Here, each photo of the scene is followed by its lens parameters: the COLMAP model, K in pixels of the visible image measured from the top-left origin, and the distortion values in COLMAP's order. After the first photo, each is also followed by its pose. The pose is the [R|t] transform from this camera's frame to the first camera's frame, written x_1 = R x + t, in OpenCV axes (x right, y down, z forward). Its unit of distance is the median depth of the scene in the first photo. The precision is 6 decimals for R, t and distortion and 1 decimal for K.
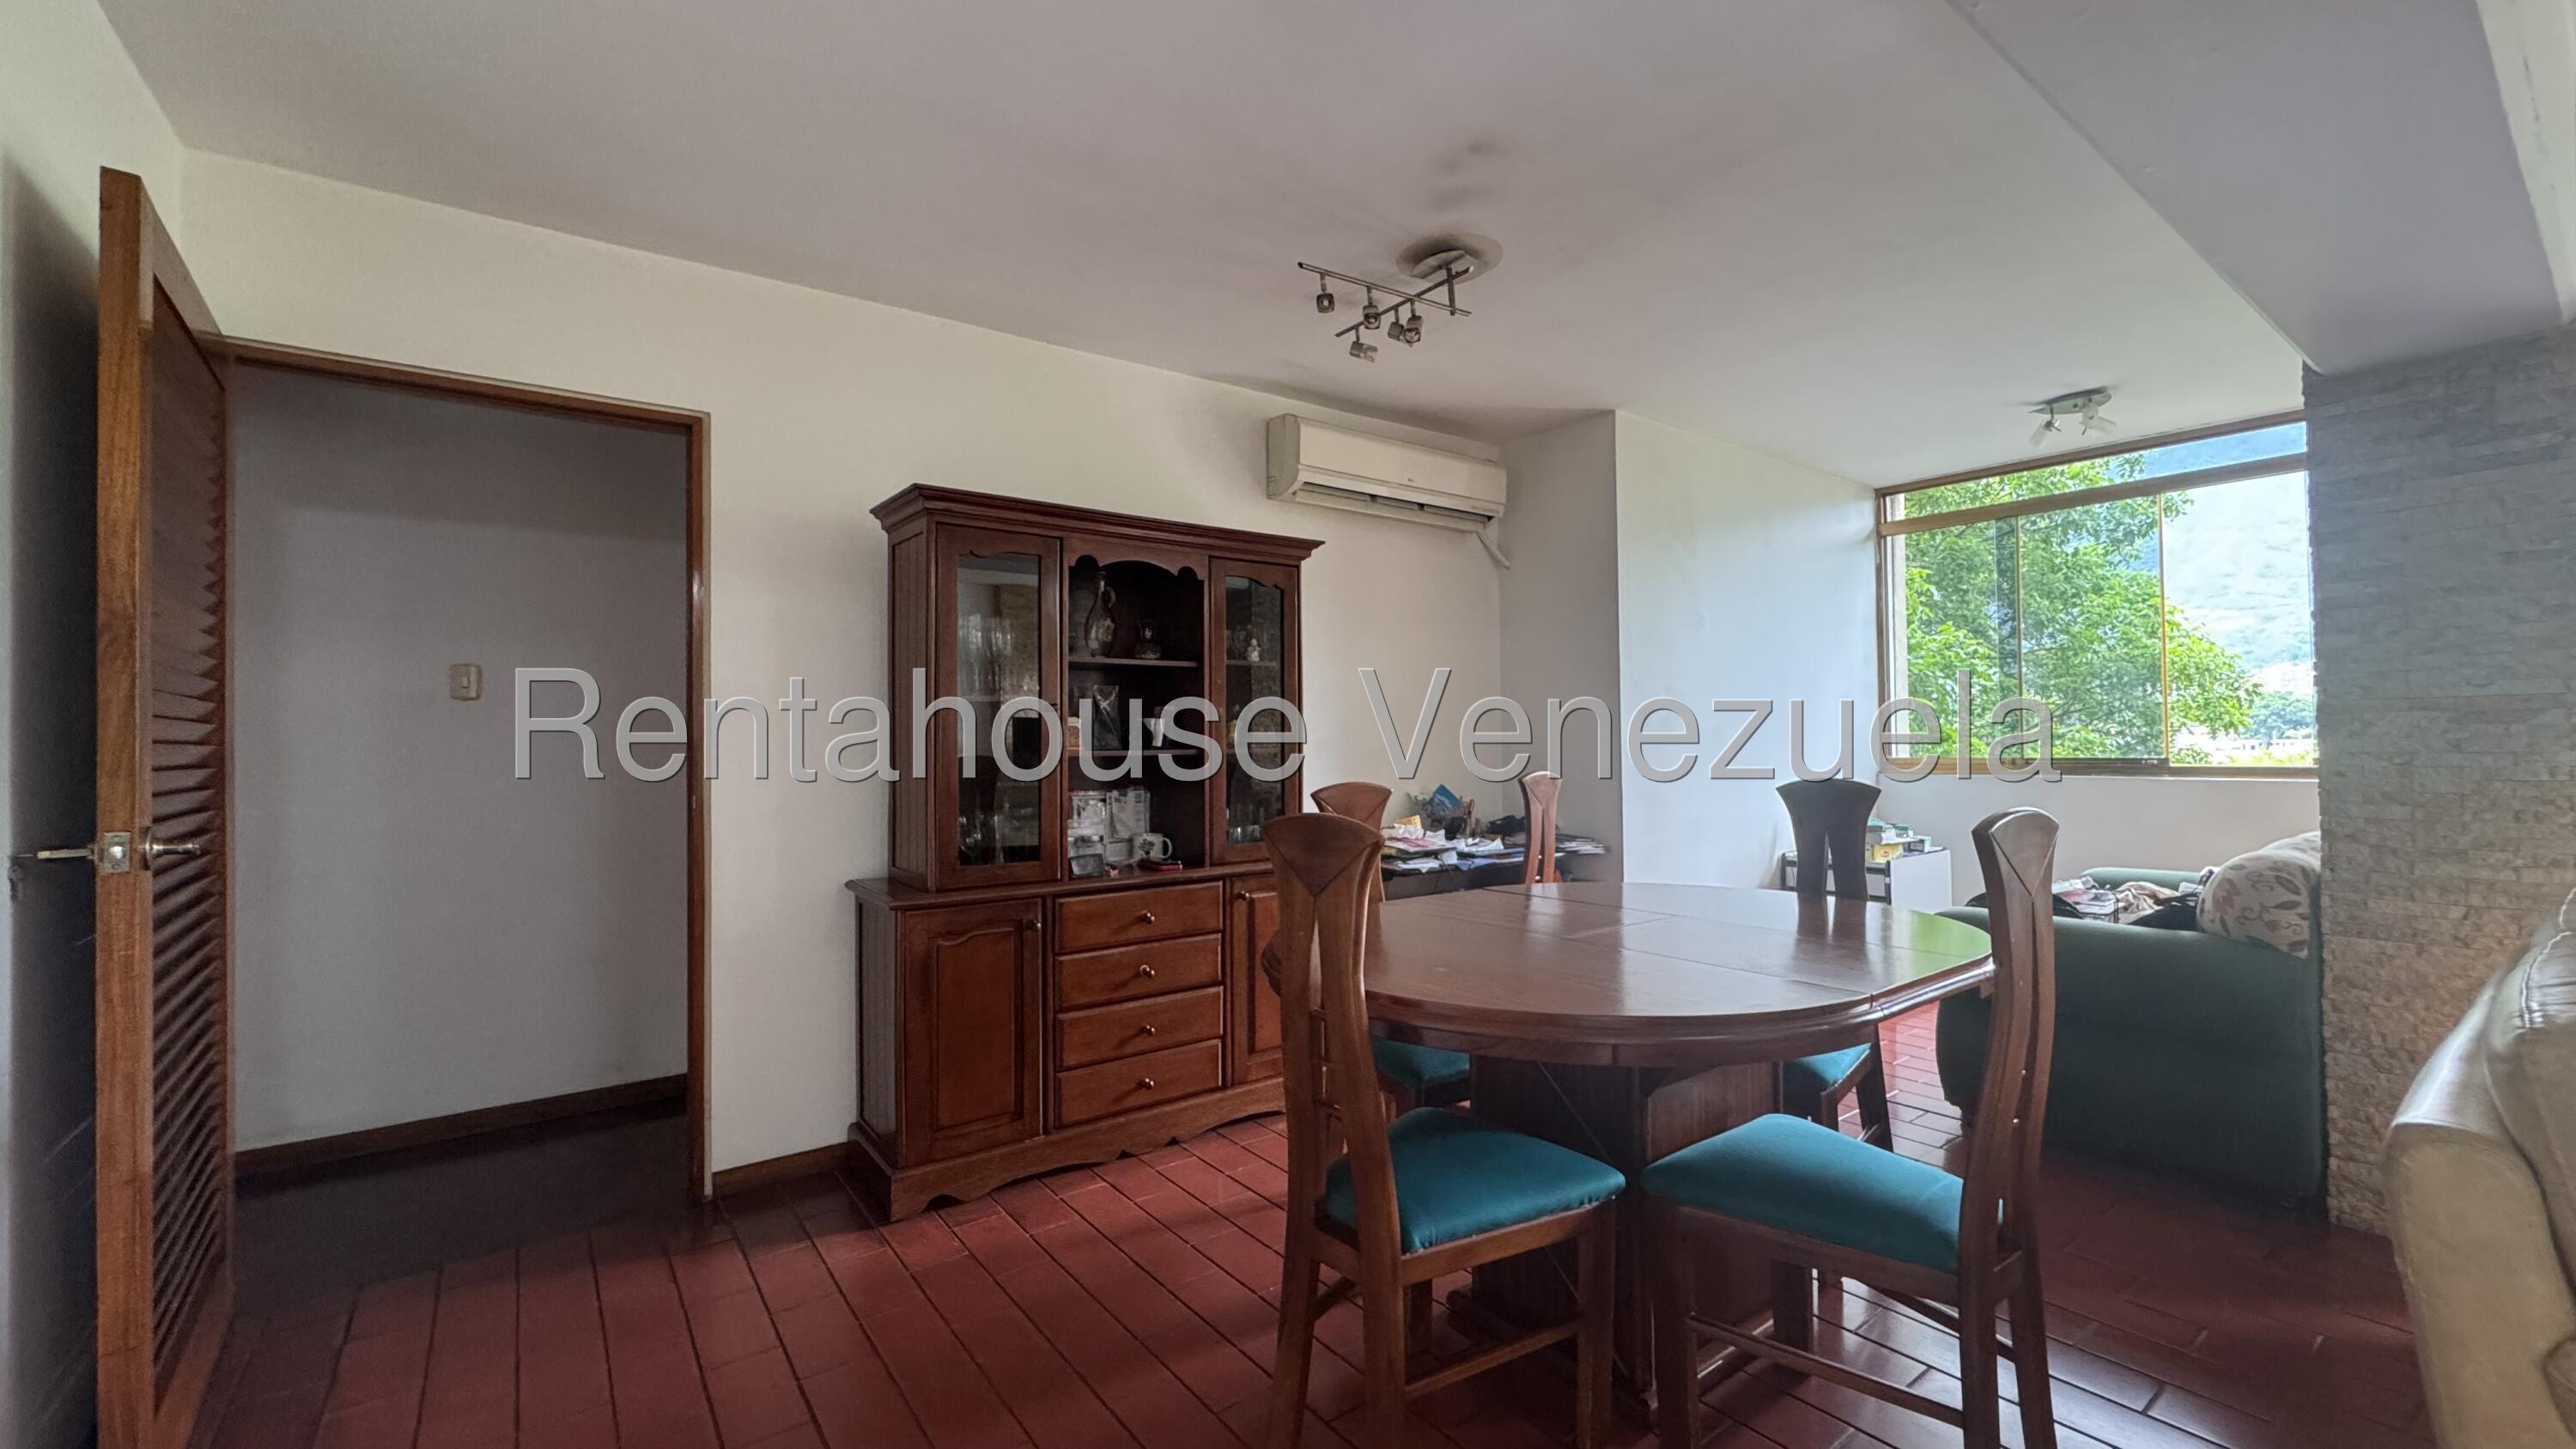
lens RADIAL K [[1025.7, 0, 1273.4], [0, 1025.7, 727.6], [0, 0, 1]] dist [-0.005942, 0.001062]
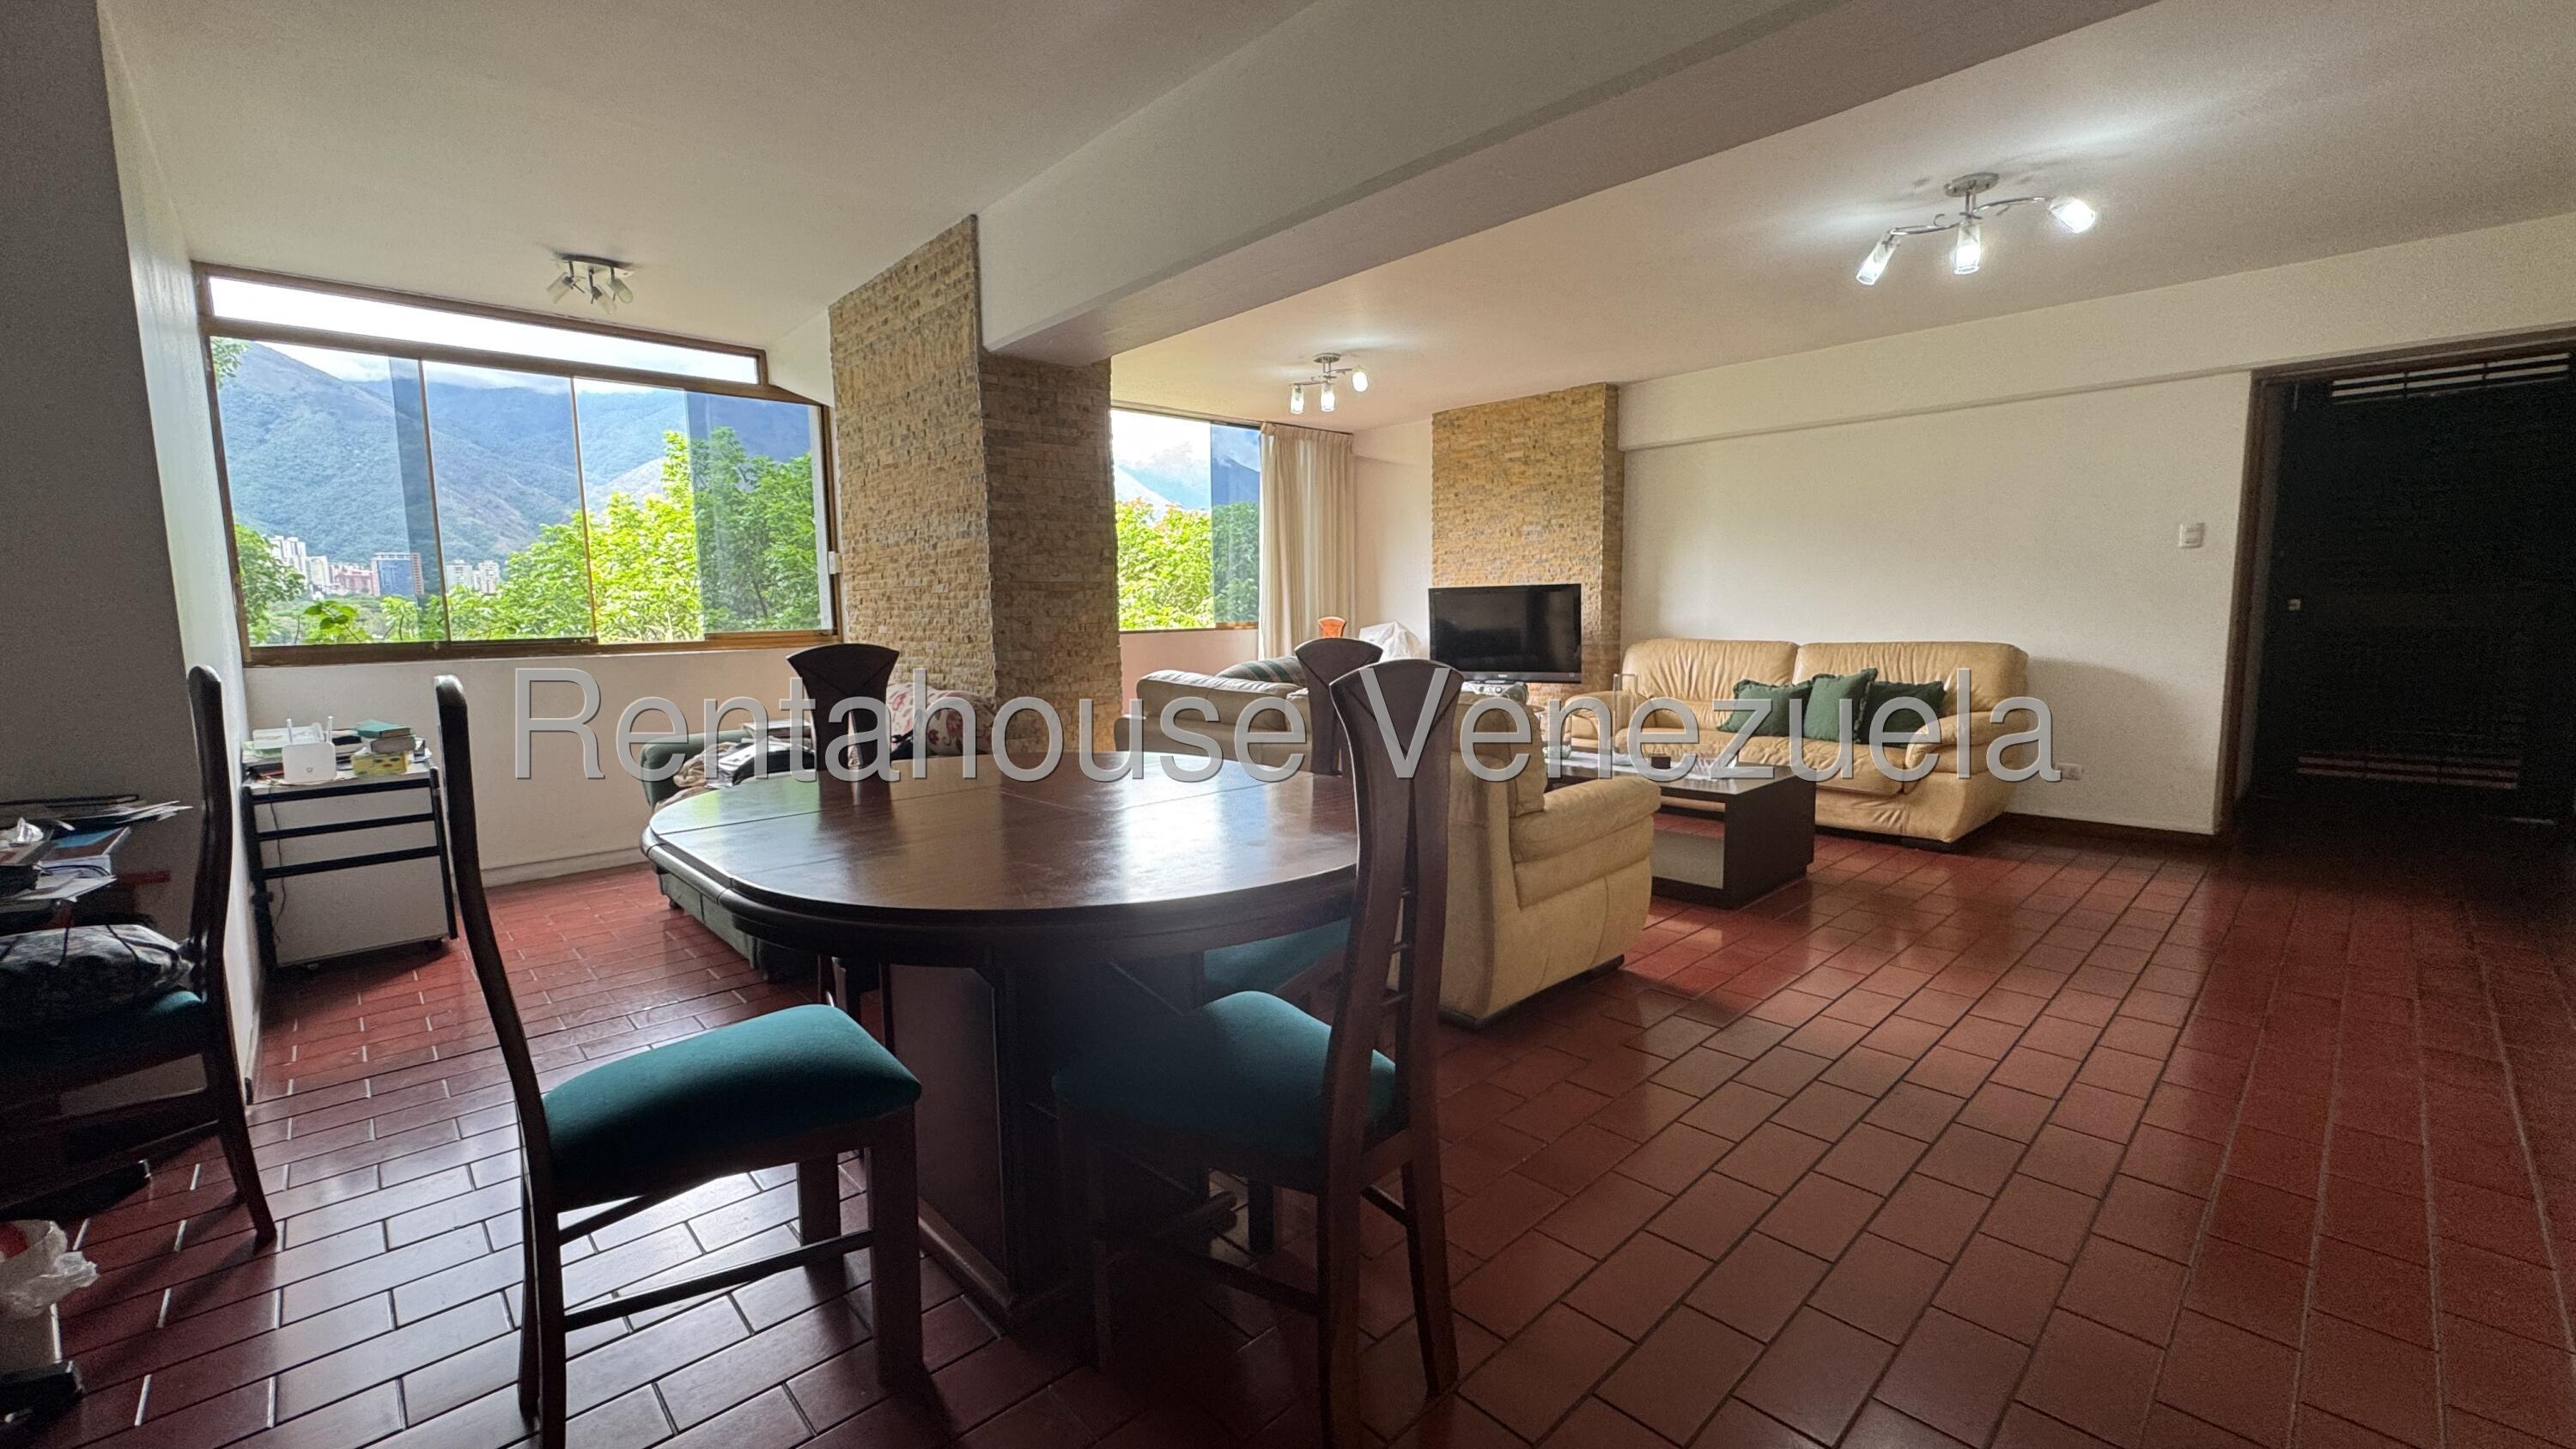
lens RADIAL K [[1025.7, 0, 1288.8], [0, 1025.7, 729.7], [0, 0, 1]] dist [-0.005942, 0.001062]
pose [[-0.129155, -0.099973, 0.986572, -0.500345], [0.003579, 0.994851, 0.101280, 0.037584], [-0.991618, 0.016612, -0.128133, 0.785215]]
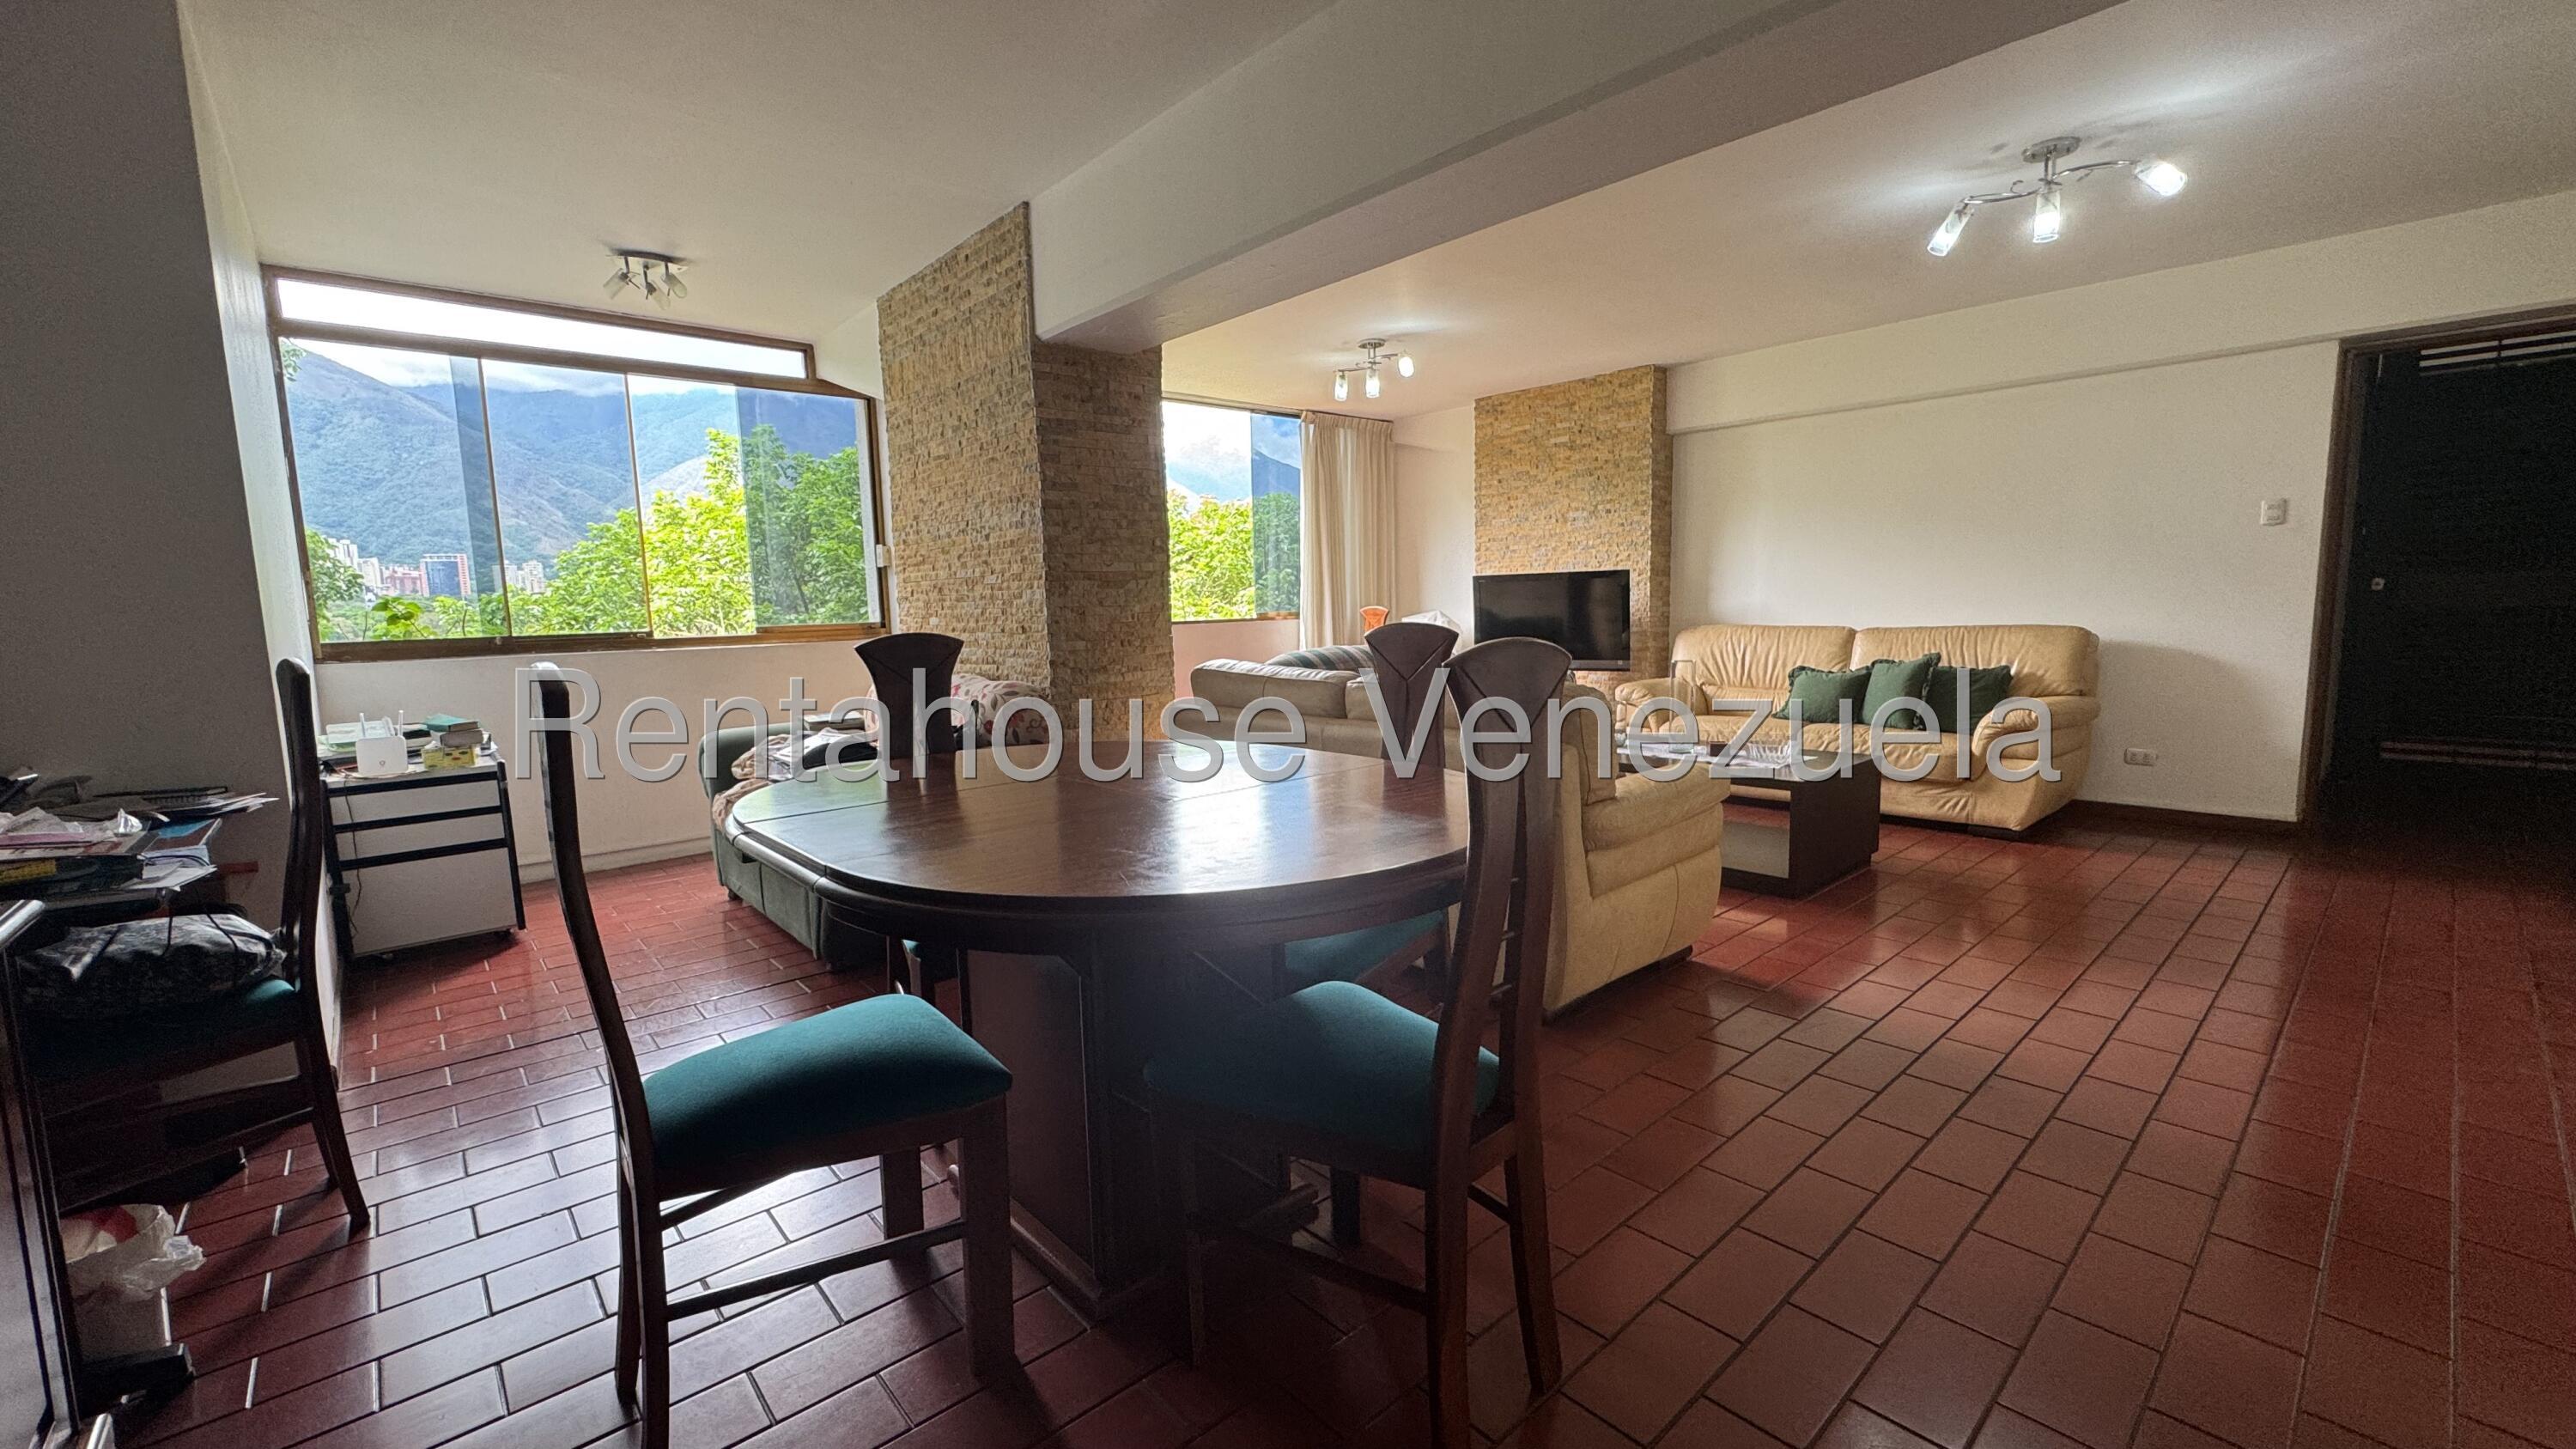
lens RADIAL K [[1025.7, 0, 1287.5], [0, 1025.7, 729.5], [0, 0, 1]] dist [-0.005942, 0.001062]
pose [[-0.101313, -0.106387, 0.989150, -0.481467], [0.012252, 0.994057, 0.108170, 0.044114], [-0.994779, 0.023078, -0.099407, 0.823744]]
